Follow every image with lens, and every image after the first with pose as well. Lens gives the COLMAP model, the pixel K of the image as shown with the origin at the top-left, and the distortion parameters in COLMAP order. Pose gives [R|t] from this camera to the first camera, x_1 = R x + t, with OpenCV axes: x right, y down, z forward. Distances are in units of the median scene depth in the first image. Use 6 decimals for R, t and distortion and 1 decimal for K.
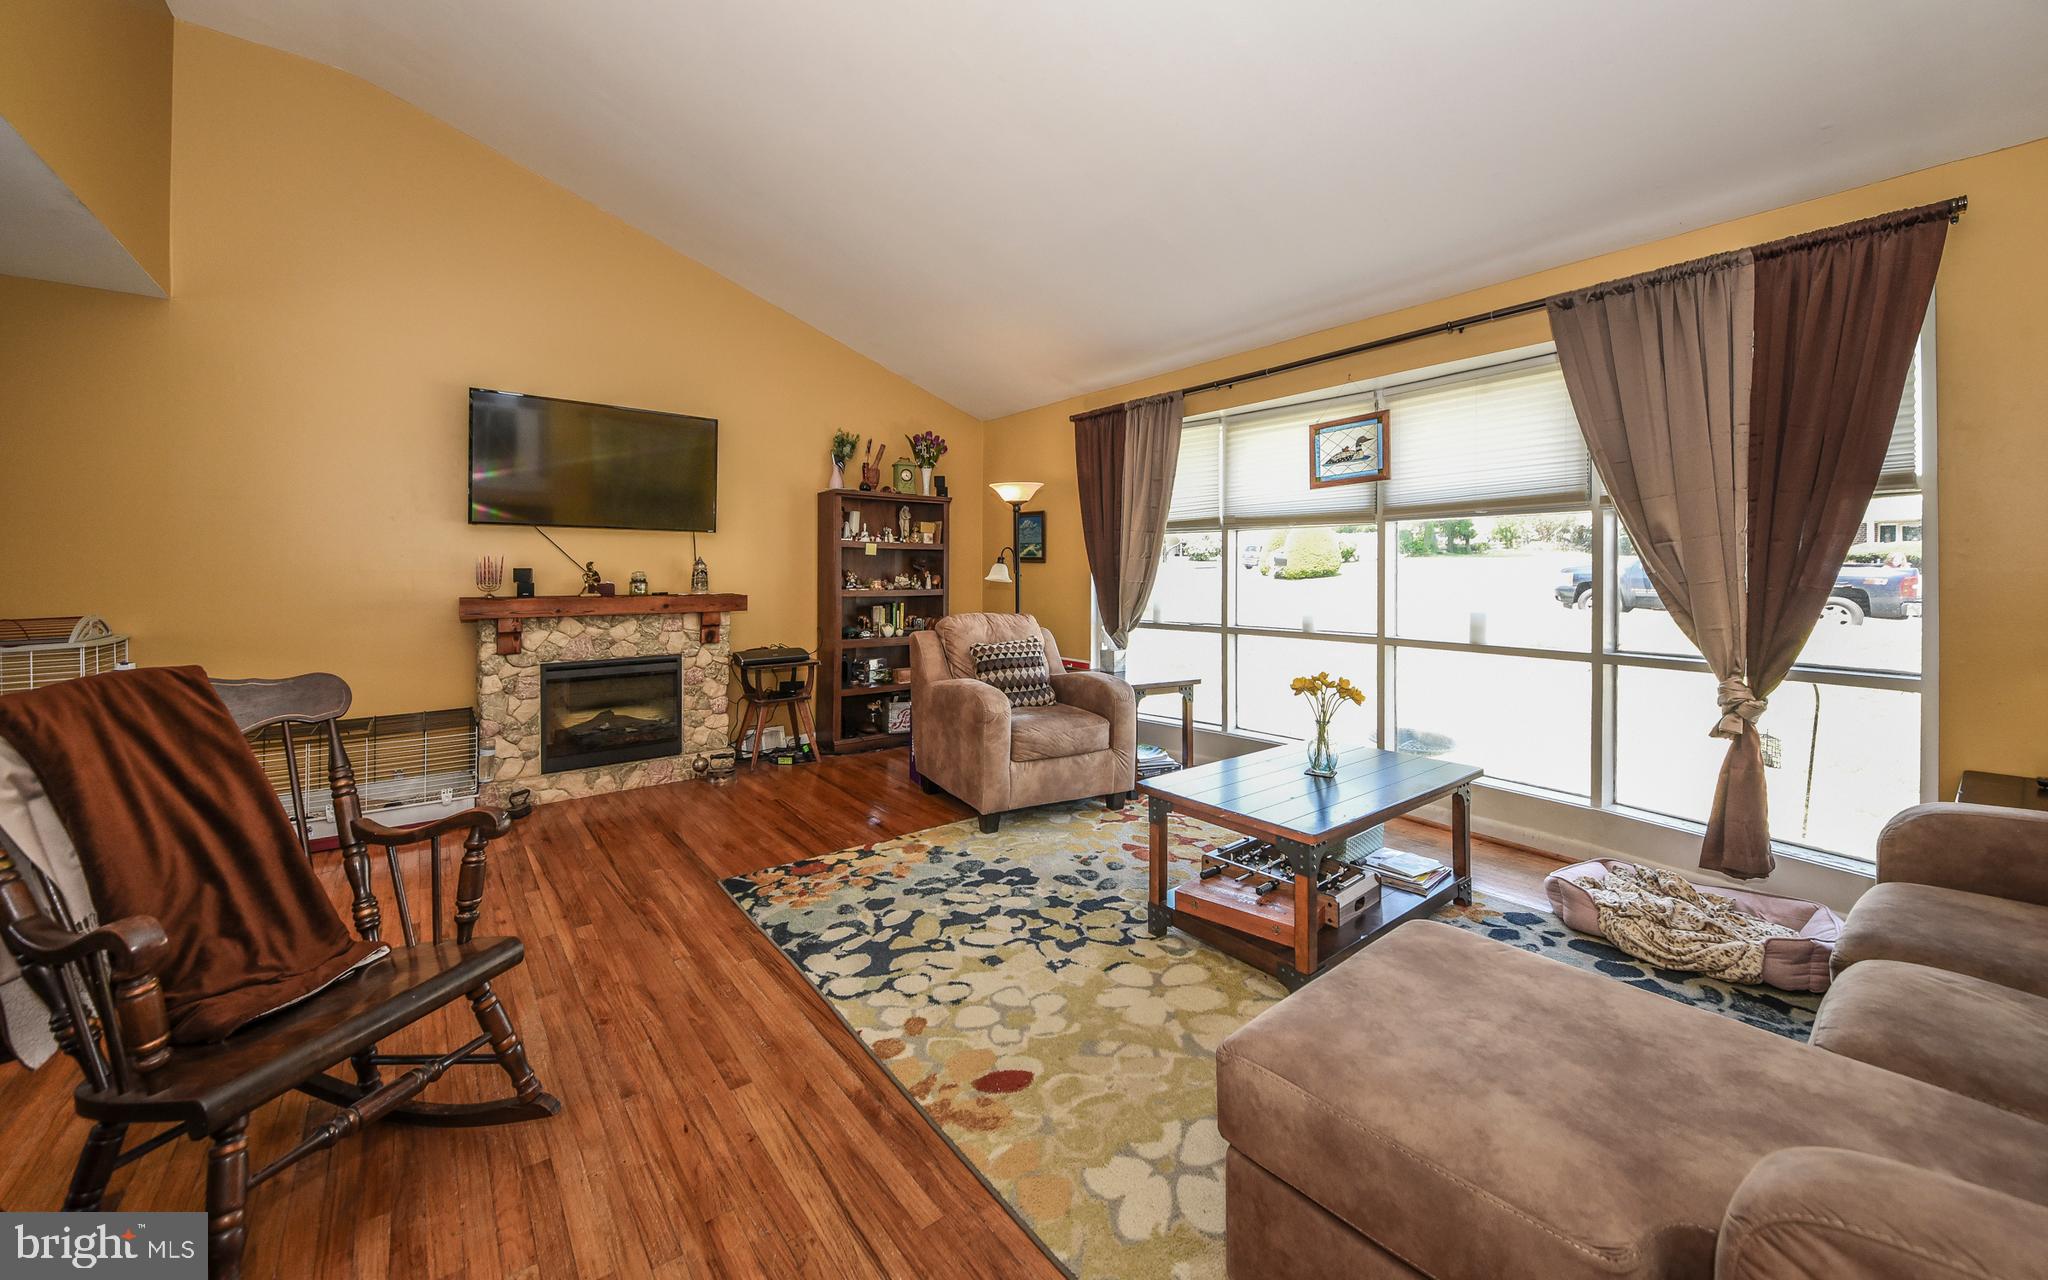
lens RADIAL K [[645.1, 0, 985.9], [0, 645.1, 550.3], [0, 0, 1]] dist [0.001194, -0.001400]
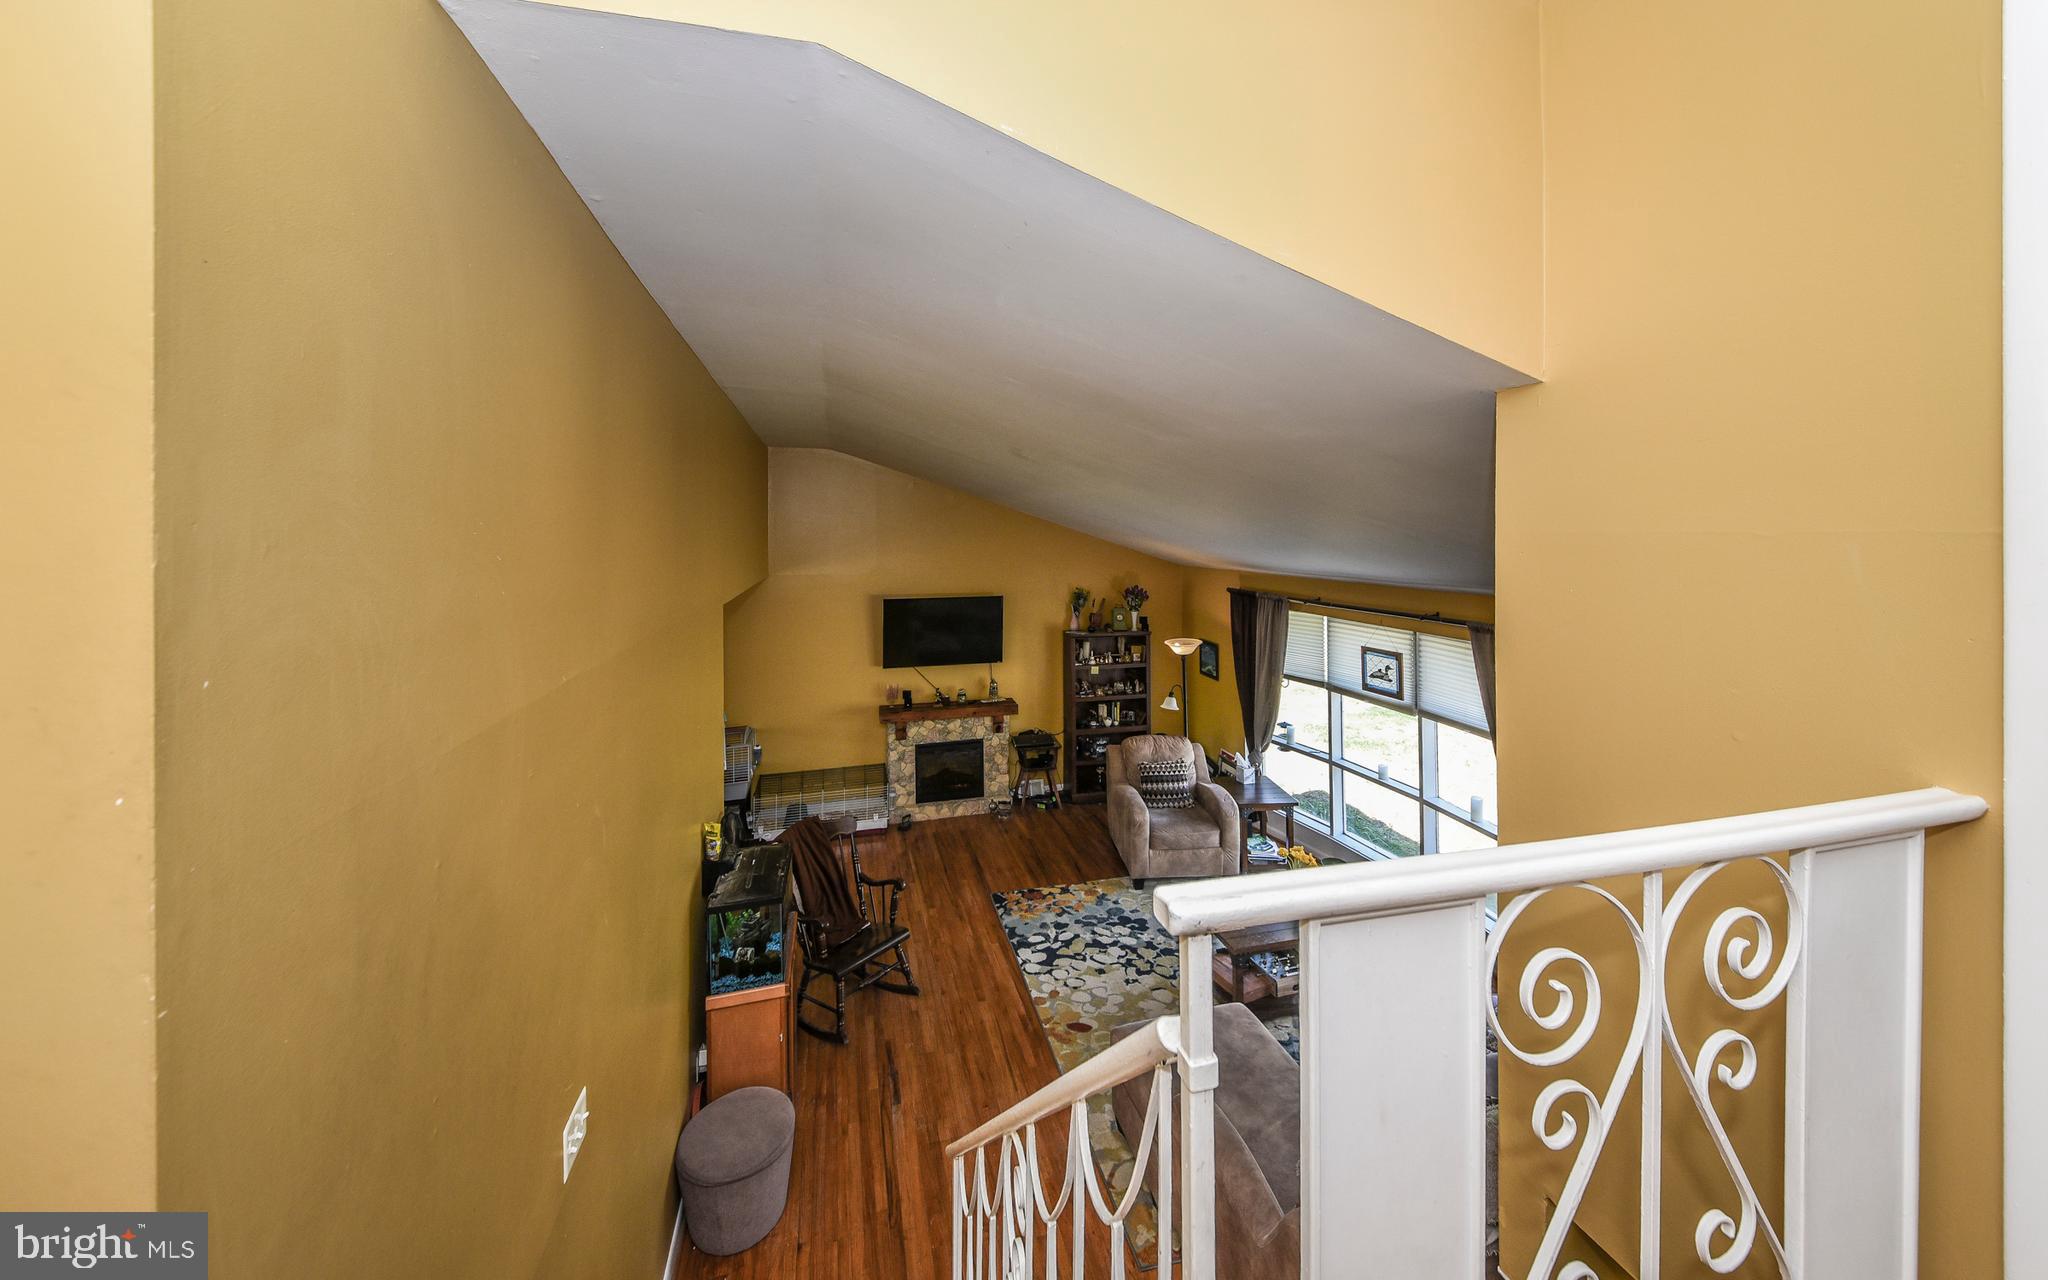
lens RADIAL K [[609.7, 0, 1068.8], [0, 609.7, 514.5], [0, 0, 1]] dist [-0.002870, -0.001653]
pose [[0.937394, -0.014540, -0.347968, 0.523622], [0.012779, 0.999891, -0.007357, -0.696918], [0.348037, 0.002449, 0.937478, -0.741971]]
